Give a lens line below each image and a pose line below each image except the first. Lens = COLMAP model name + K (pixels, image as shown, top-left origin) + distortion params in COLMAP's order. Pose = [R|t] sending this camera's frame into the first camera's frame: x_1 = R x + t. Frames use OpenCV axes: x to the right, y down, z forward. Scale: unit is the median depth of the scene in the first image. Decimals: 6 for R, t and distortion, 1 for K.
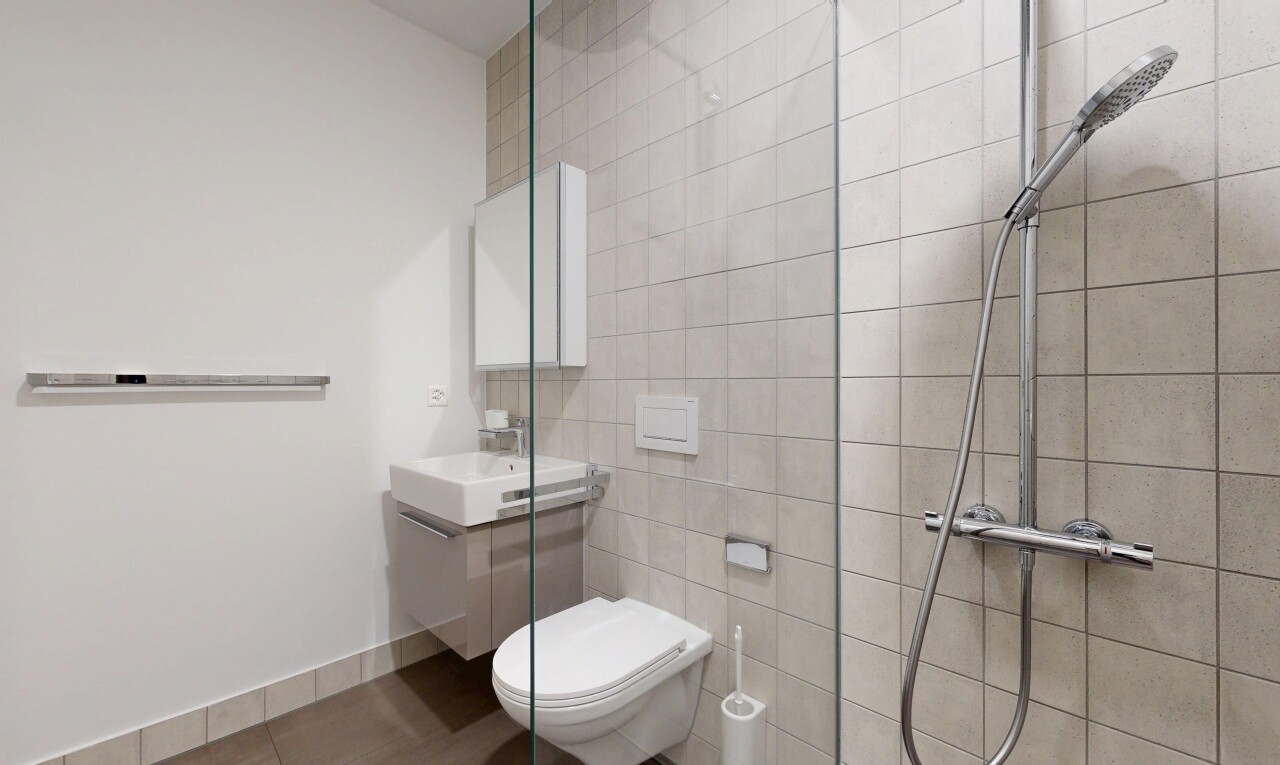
lens RADIAL K [[493.3, 0, 640.2], [0, 493.3, 385.2], [0, 0, 1]] dist [0.000520, 0.000046]
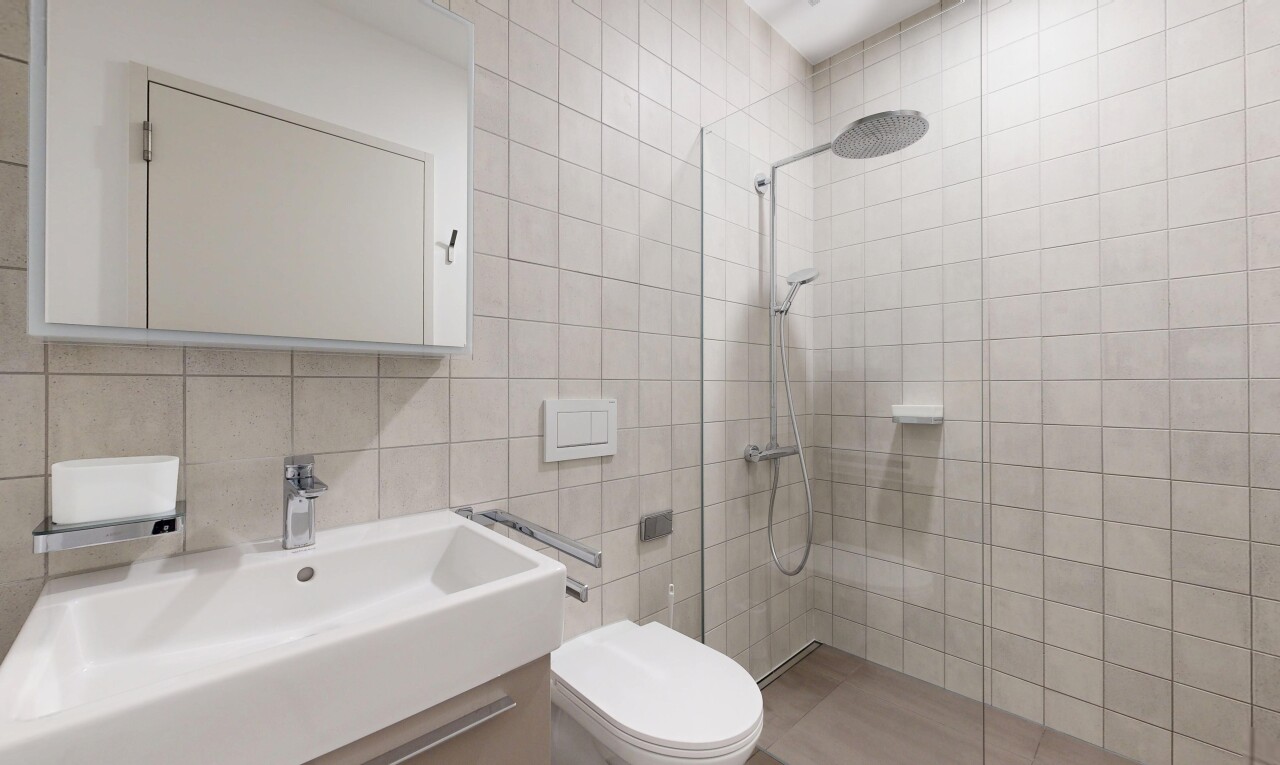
lens RADIAL K [[493.3, 0, 640.5], [0, 493.3, 382.7], [0, 0, 1]] dist [0.000520, 0.000046]
pose [[0.056715, 0.004168, 0.998382, -0.885938], [0.001244, 0.999990, -0.004245, -0.002351], [-0.998390, 0.001483, 0.056710, 0.873879]]
